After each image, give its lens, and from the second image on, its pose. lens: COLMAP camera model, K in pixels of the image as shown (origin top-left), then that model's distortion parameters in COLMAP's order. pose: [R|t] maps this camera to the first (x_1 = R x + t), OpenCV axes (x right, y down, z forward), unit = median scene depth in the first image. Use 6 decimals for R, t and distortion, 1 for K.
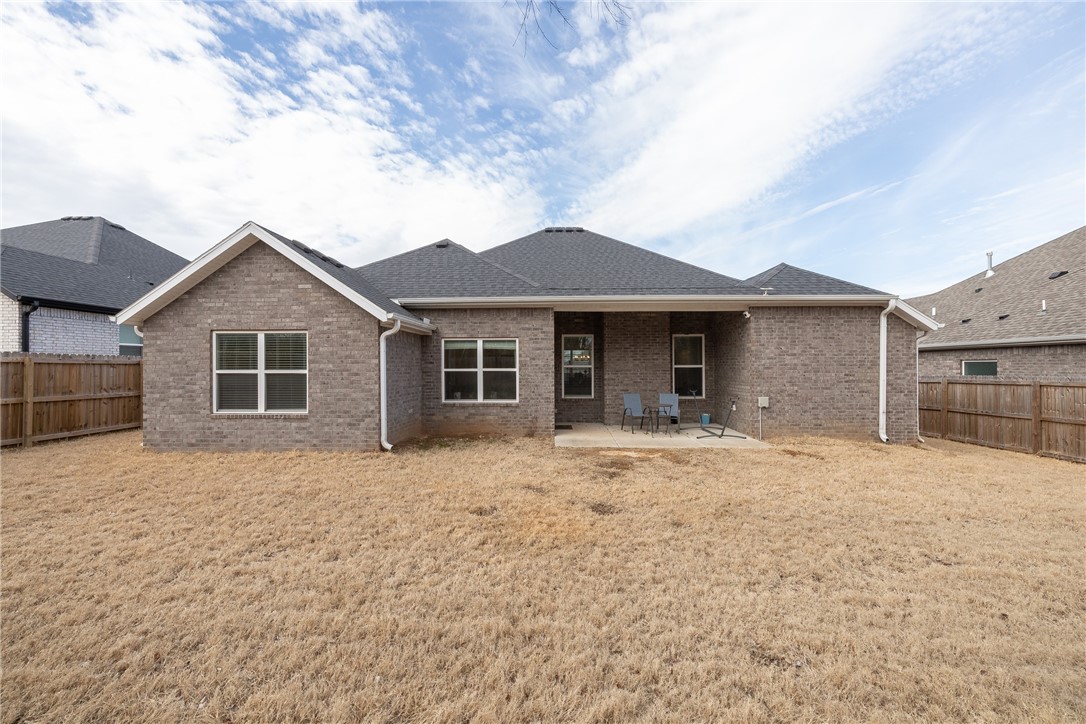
lens RADIAL K [[450.2, 0, 542.8], [0, 450.2, 361.4], [0, 0, 1]] dist [0.000640, -0.000258]
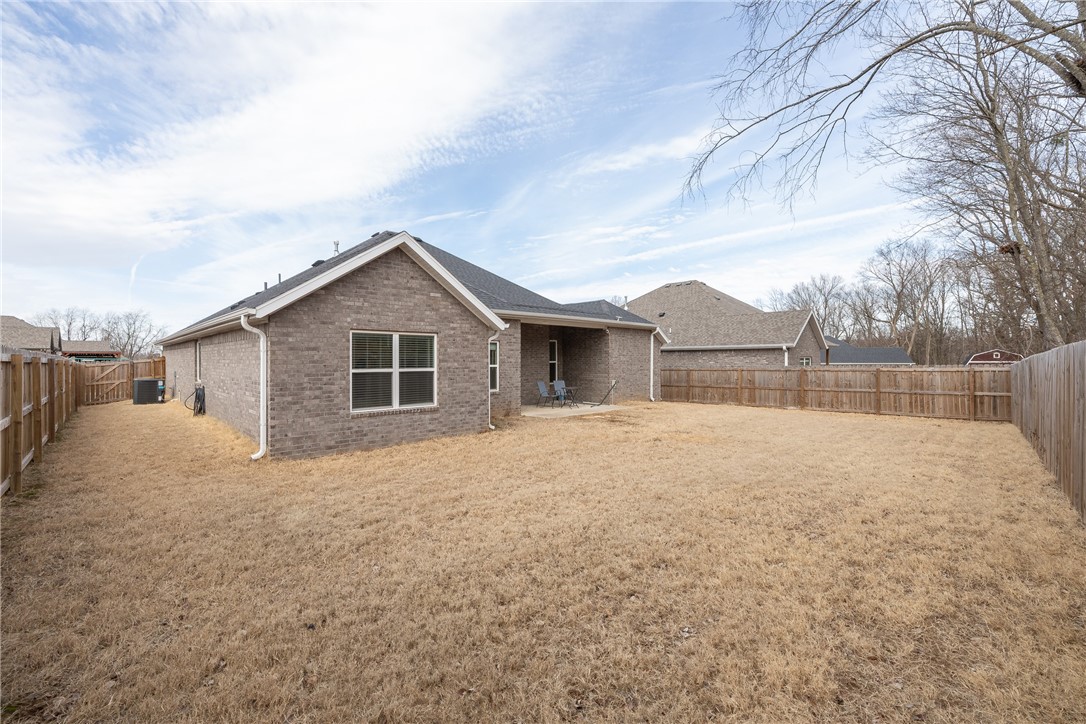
lens RADIAL K [[450.2, 0, 548.8], [0, 450.2, 368.1], [0, 0, 1]] dist [0.000640, -0.000258]
pose [[0.693053, -0.014679, 0.720737, -0.905471], [-0.005692, 0.999650, 0.025833, -0.009415], [-0.720864, -0.022006, 0.692727, -0.001183]]
